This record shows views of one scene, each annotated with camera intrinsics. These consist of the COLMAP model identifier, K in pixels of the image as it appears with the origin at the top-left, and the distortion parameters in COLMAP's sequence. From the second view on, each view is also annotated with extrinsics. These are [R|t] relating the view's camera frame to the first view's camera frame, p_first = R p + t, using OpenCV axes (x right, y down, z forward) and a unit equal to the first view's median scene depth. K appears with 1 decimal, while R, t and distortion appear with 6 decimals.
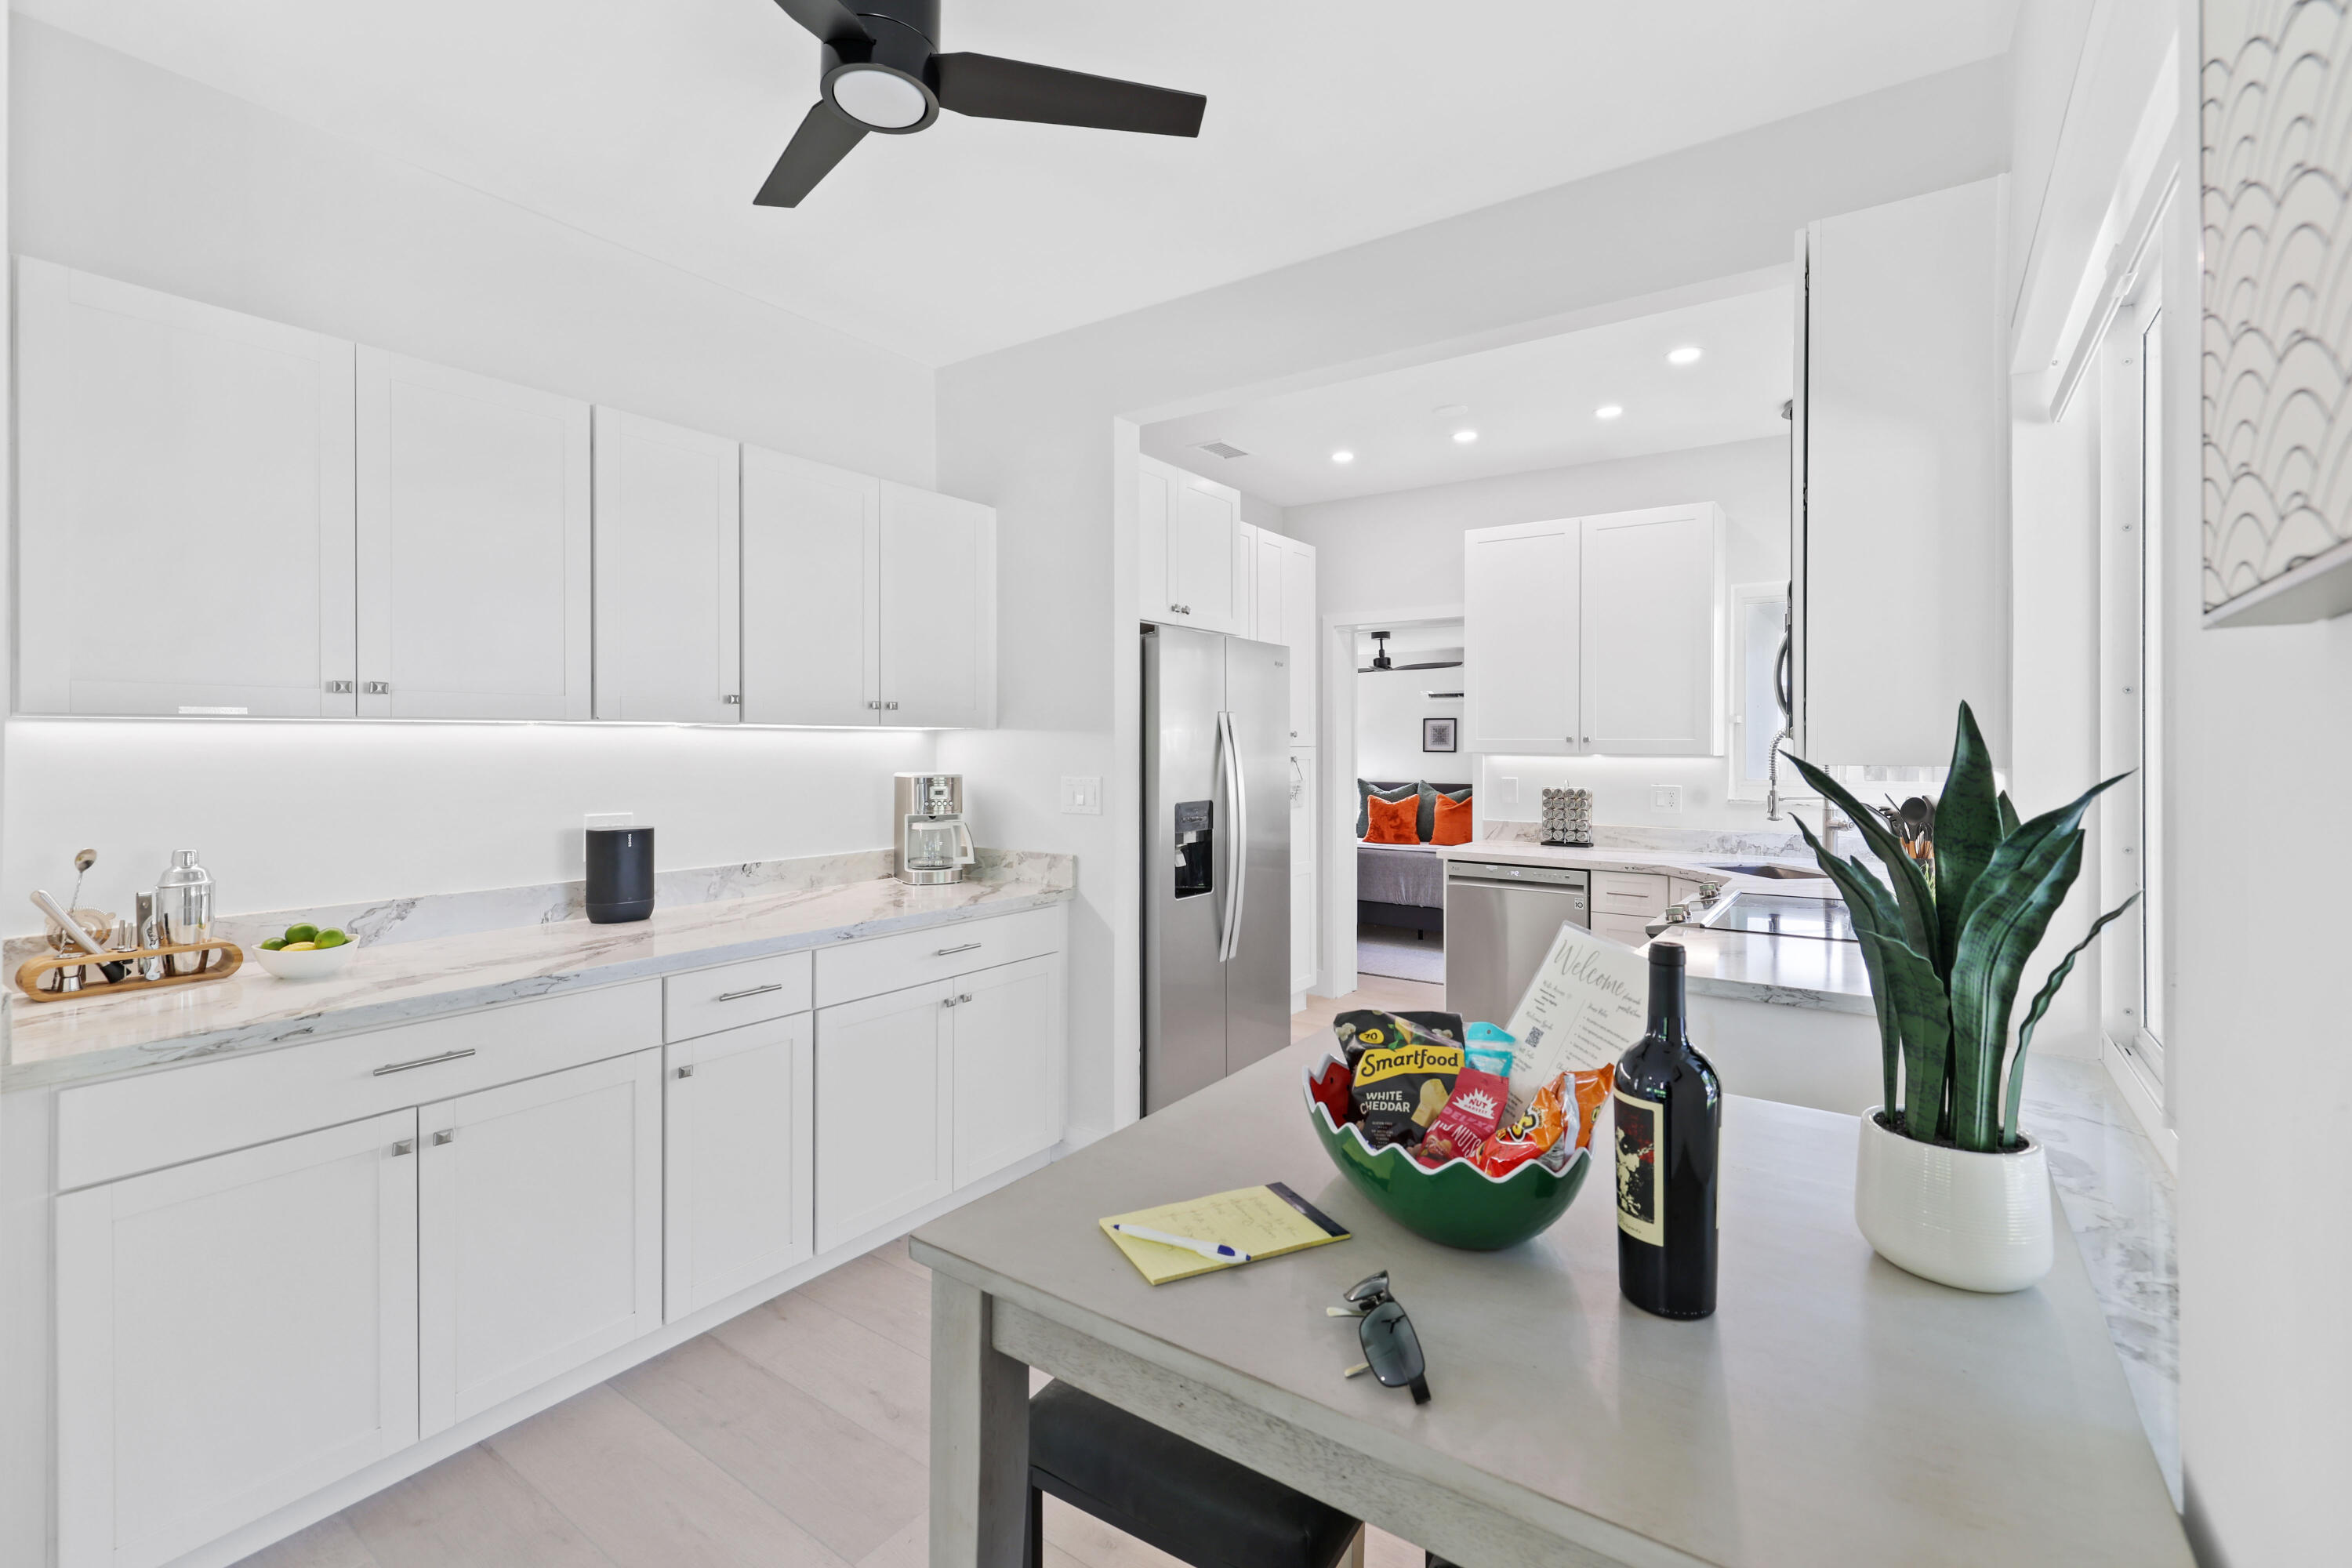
lens RADIAL K [[1022.8, 0, 1169.4], [0, 1022.8, 751.9], [0, 0, 1]] dist [-0.001341, -0.000514]
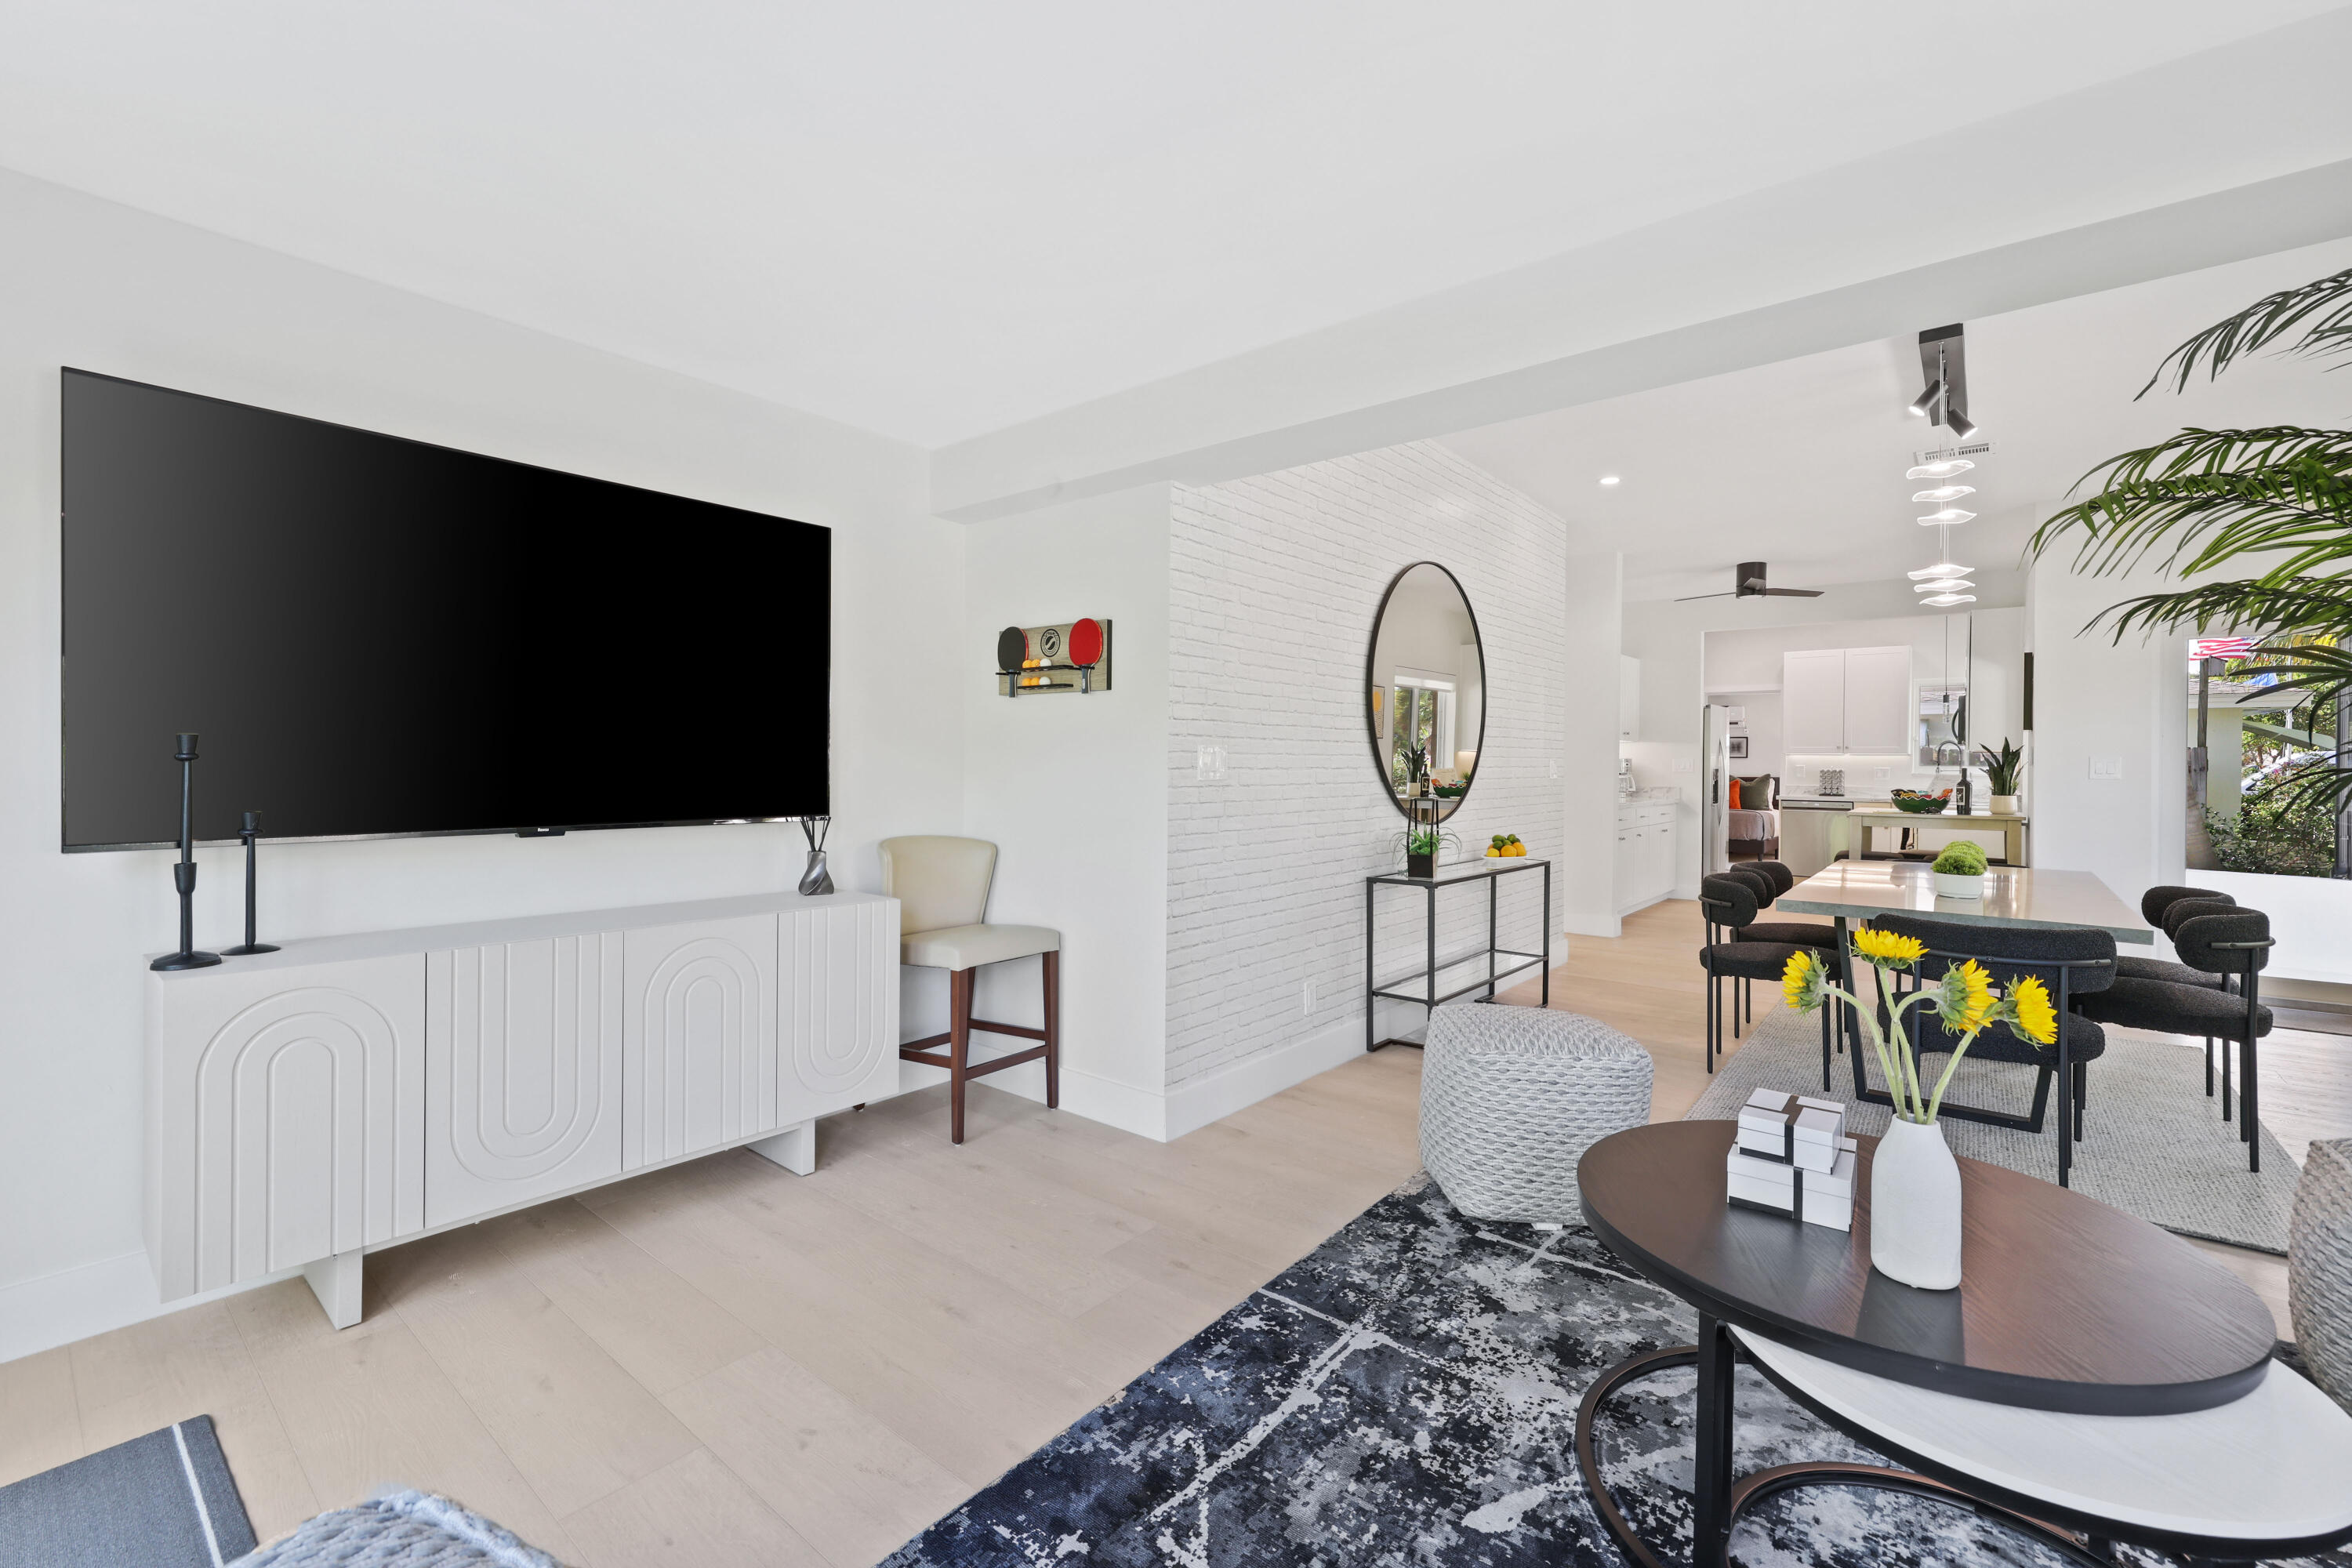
lens RADIAL K [[1001.0, 0, 1151.5], [0, 1001.0, 772.0], [0, 0, 1]] dist [0.000616, -0.000038]
pose [[0.997042, 0.004431, -0.076736, -0.790913], [-0.004287, 0.999989, 0.002042, 0.036254], [0.076744, -0.001707, 0.997049, -1.098149]]
